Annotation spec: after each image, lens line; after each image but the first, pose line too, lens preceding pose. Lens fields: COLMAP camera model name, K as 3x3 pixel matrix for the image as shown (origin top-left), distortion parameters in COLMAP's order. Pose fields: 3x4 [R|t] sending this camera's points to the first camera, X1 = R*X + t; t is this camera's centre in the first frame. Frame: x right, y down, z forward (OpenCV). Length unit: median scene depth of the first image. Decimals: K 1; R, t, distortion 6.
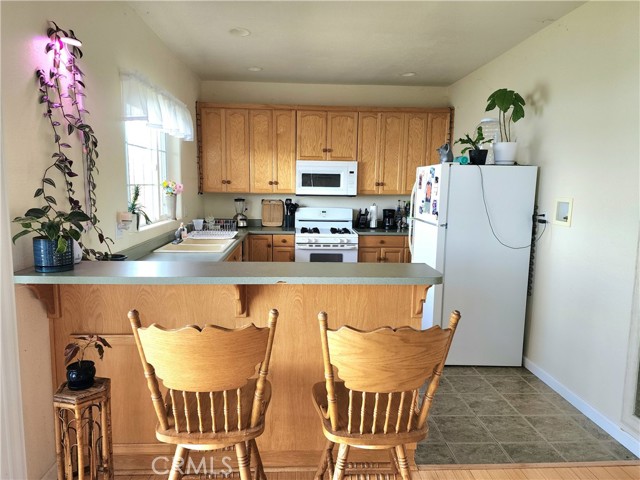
lens RADIAL K [[426.3, 0, 319.8], [0, 426.3, 240.6], [0, 0, 1]] dist [0.064366, -0.041201]
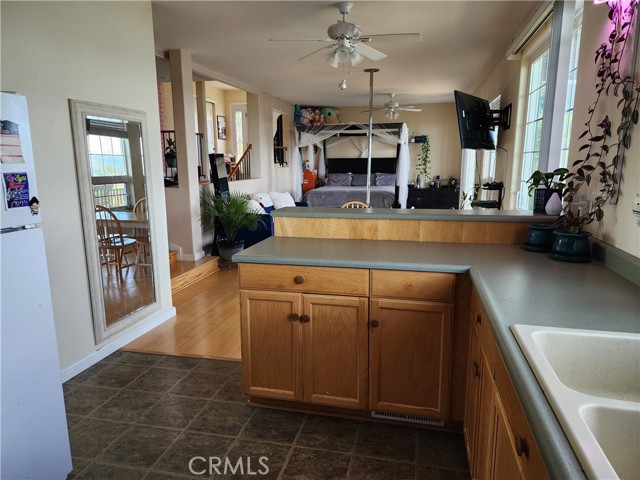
lens RADIAL K [[426.3, 0, 321.6], [0, 426.3, 245.0], [0, 0, 1]] dist [0.064366, -0.041201]
pose [[-0.958629, -0.067797, 0.276469, -0.211567], [0.024376, 0.948106, 0.317019, -0.202090], [-0.283614, 0.310643, -0.907229, 1.684703]]
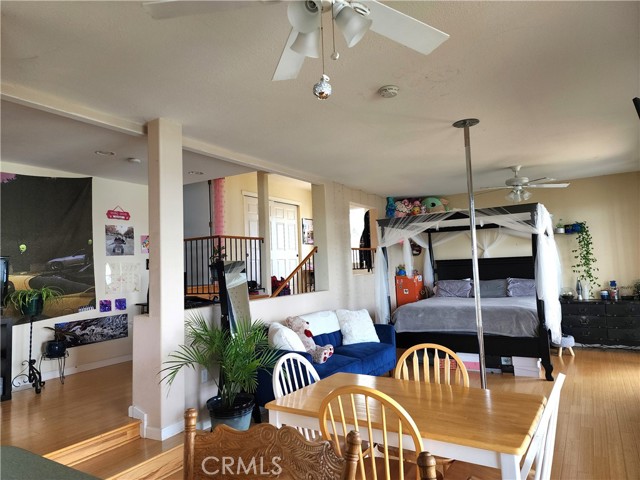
lens RADIAL K [[426.3, 0, 313.6], [0, 426.3, 235.4], [0, 0, 1]] dist [0.064366, -0.041201]
pose [[-0.813652, 0.060816, 0.578162, -0.187534], [0.100146, 0.994309, 0.036345, -0.129024], [-0.572661, 0.087473, -0.815112, 1.141374]]
